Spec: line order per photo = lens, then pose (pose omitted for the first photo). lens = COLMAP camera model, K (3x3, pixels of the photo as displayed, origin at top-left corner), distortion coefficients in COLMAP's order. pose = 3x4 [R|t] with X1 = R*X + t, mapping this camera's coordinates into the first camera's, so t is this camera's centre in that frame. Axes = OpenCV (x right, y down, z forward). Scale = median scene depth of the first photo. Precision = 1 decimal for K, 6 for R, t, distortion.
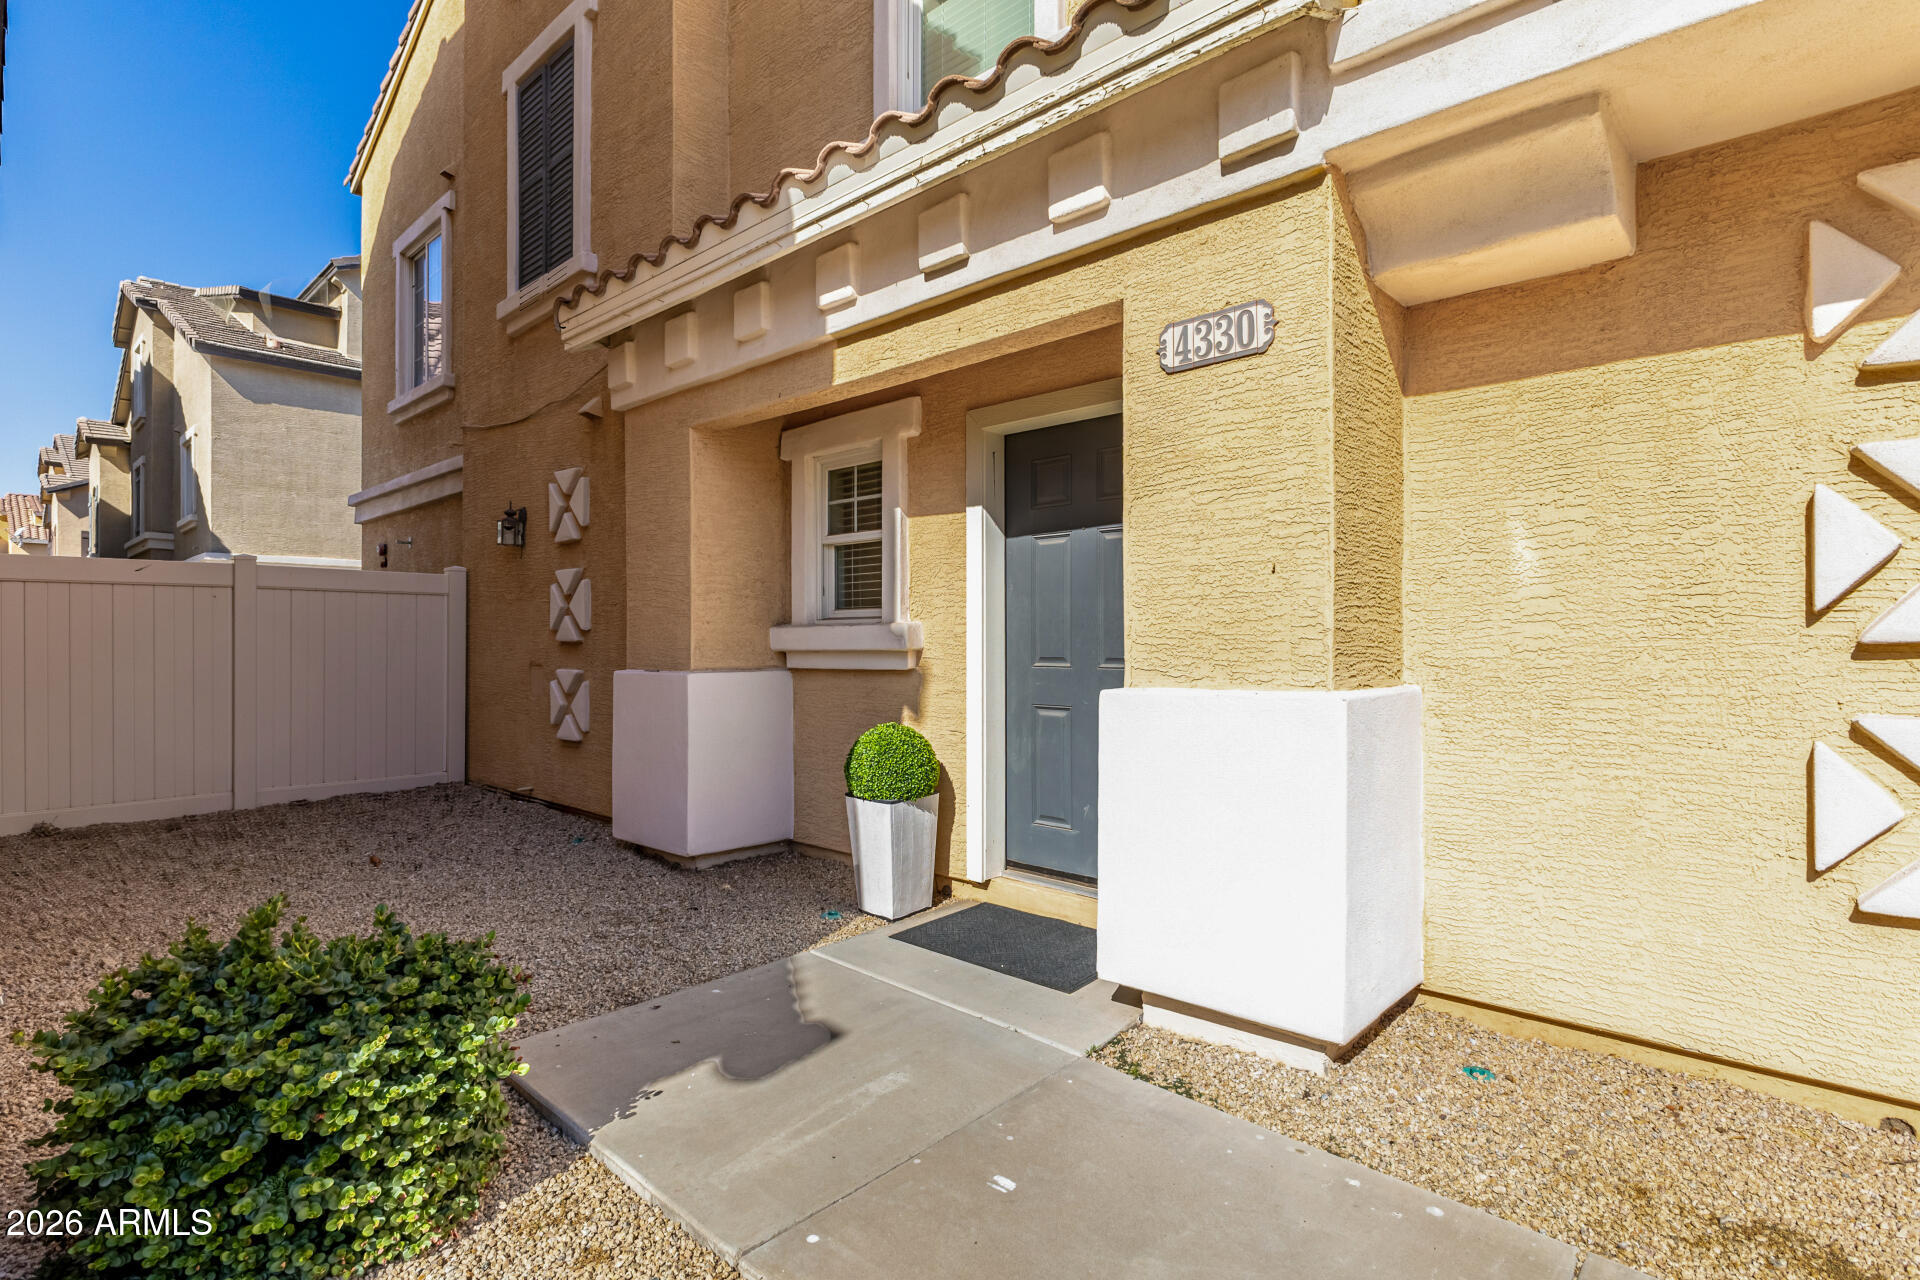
lens RADIAL K [[941.7, 0, 960.2], [0, 941.7, 631.2], [0, 0, 1]] dist [-0.005177, -0.000556]
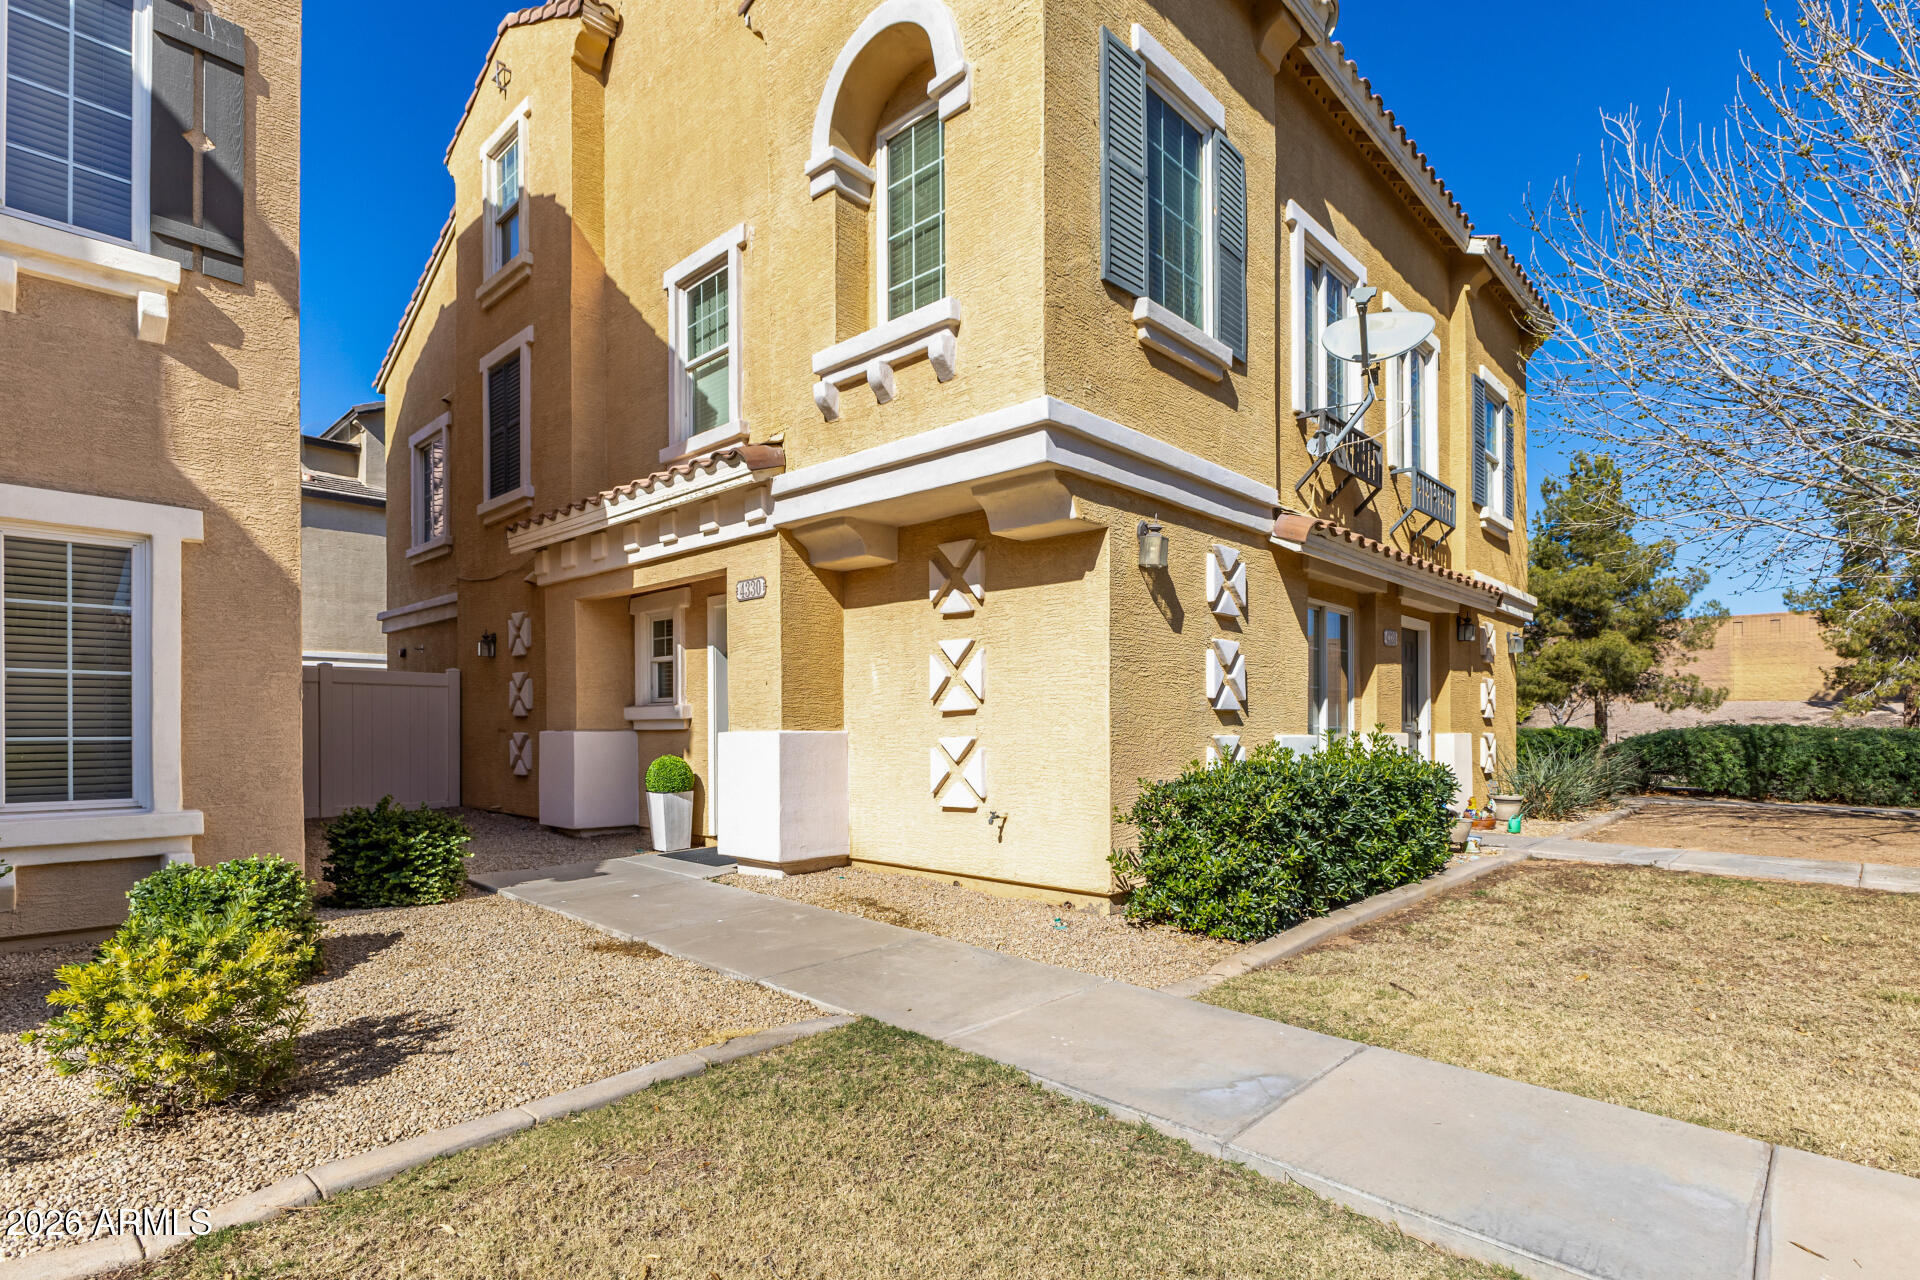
lens RADIAL K [[941.7, 0, 937.6], [0, 941.7, 735.4], [0, 0, 1]] dist [-0.005177, -0.000556]
pose [[0.999760, 0.004216, -0.021502, 0.451265], [-0.003794, 0.999800, 0.019616, 0.012506], [0.021580, -0.019530, 0.999576, -0.815647]]
